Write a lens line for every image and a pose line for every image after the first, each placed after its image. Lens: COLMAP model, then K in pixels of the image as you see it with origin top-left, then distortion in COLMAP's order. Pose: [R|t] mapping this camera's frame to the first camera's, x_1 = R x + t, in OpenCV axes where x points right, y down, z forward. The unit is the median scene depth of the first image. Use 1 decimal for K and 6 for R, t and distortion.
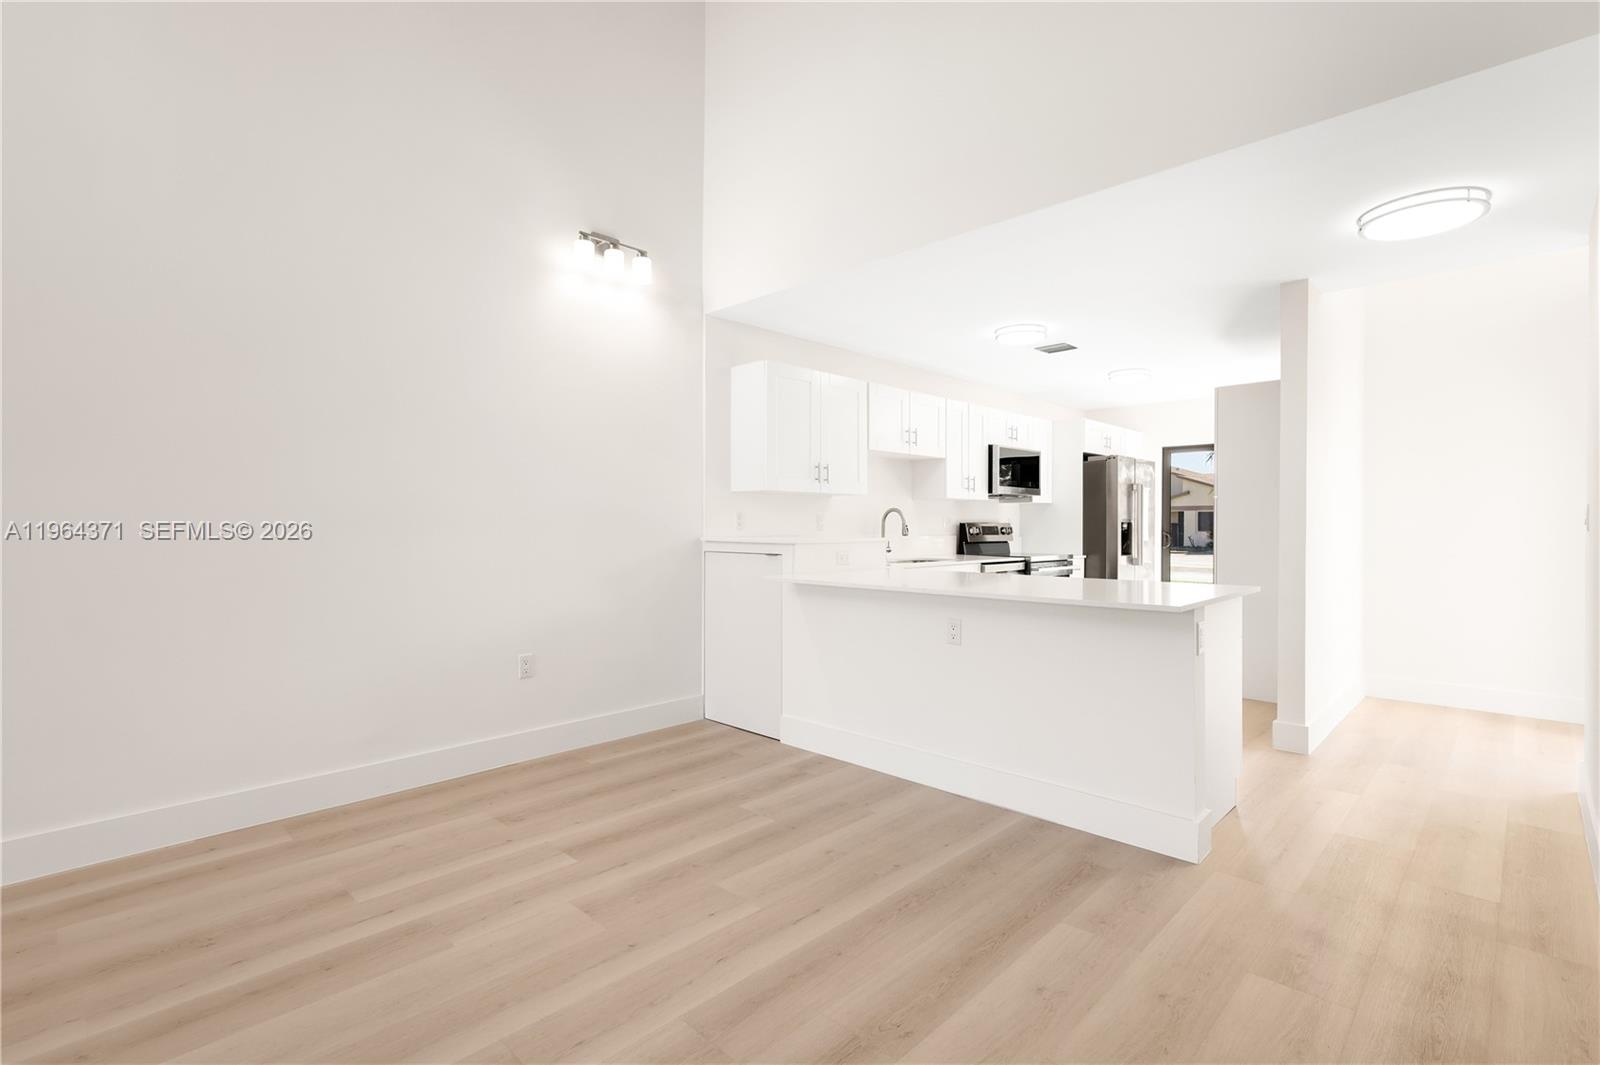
lens RADIAL K [[745.2, 0, 800.0], [0, 745.2, 532.5], [0, 0, 1]] dist [-0.000574, -0.000170]
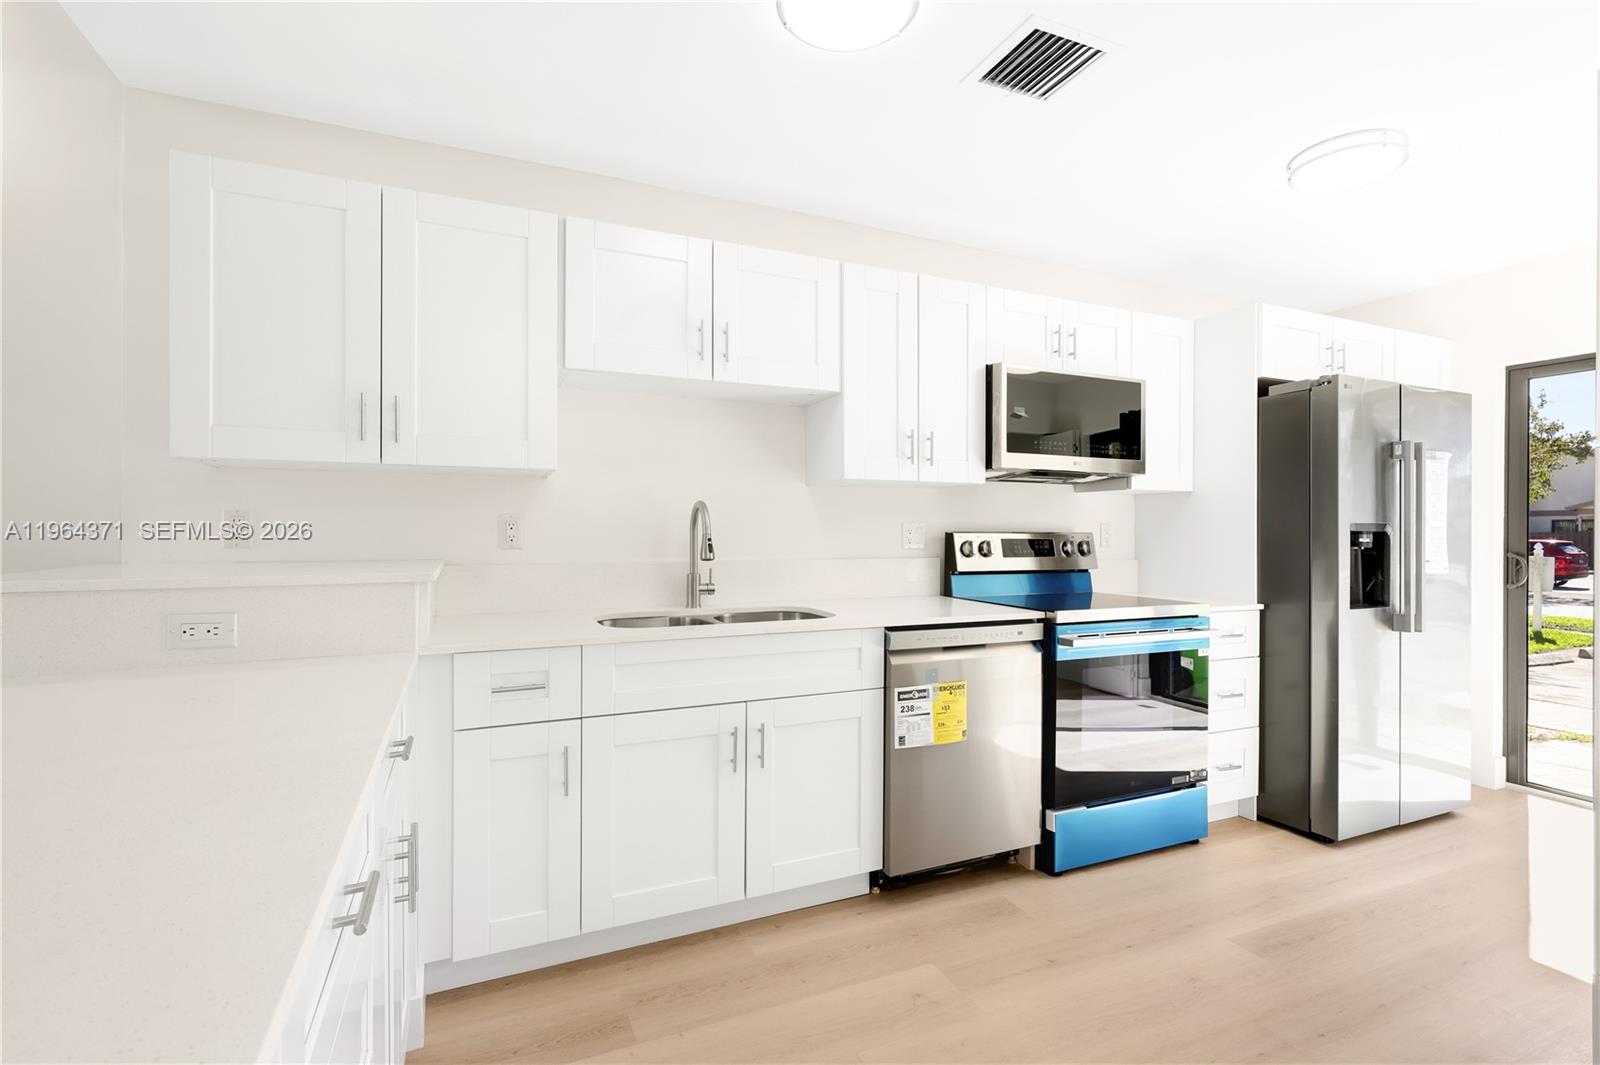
lens RADIAL K [[745.2, 0, 800.0], [0, 745.2, 532.5], [0, 0, 1]] dist [-0.000574, -0.000170]
pose [[0.929655, 0.005261, -0.368393, 0.291869], [-0.006834, 0.999972, -0.002965, -0.009928], [0.368367, 0.005274, 0.929665, 0.479883]]
